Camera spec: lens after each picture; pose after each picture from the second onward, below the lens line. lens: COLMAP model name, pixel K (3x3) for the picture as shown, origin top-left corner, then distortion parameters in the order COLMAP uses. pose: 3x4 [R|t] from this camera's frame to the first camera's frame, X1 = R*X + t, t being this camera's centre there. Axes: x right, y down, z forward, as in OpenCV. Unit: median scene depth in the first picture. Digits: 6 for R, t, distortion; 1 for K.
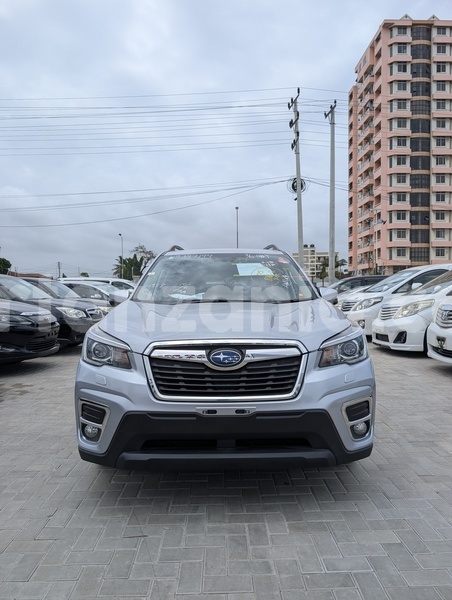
lens RADIAL K [[431.9, 0, 228.5], [0, 431.9, 288.2], [0, 0, 1]] dist [0.006692, -0.006120]
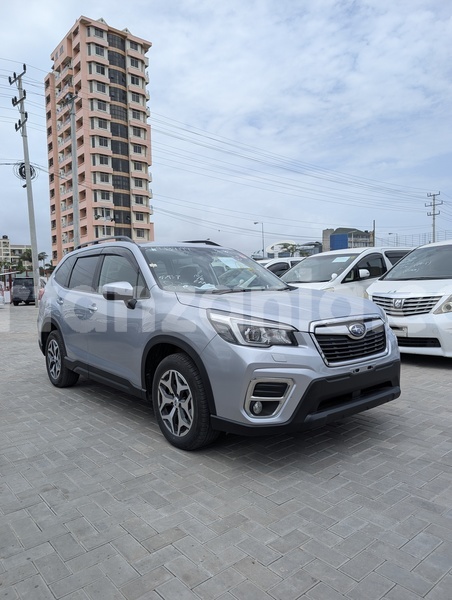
lens RADIAL K [[431.9, 0, 228.5], [0, 431.9, 288.2], [0, 0, 1]] dist [0.006692, -0.006120]
pose [[0.780242, -0.016051, 0.625272, -0.933575], [0.009485, 0.999859, 0.013831, 0.009009], [-0.625406, -0.004861, 0.780284, 0.168739]]
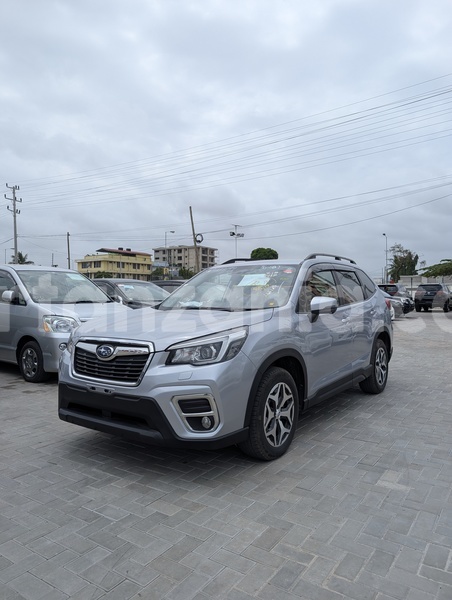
lens RADIAL K [[429.9, 0, 225.8], [0, 429.9, 271.8], [0, 0, 1]] dist [0.010074, 0.000782]
pose [[0.809988, -0.030814, -0.585637, 0.921035], [0.009203, 0.999164, -0.039844, -0.029639], [0.586375, 0.026884, 0.809594, 0.077508]]
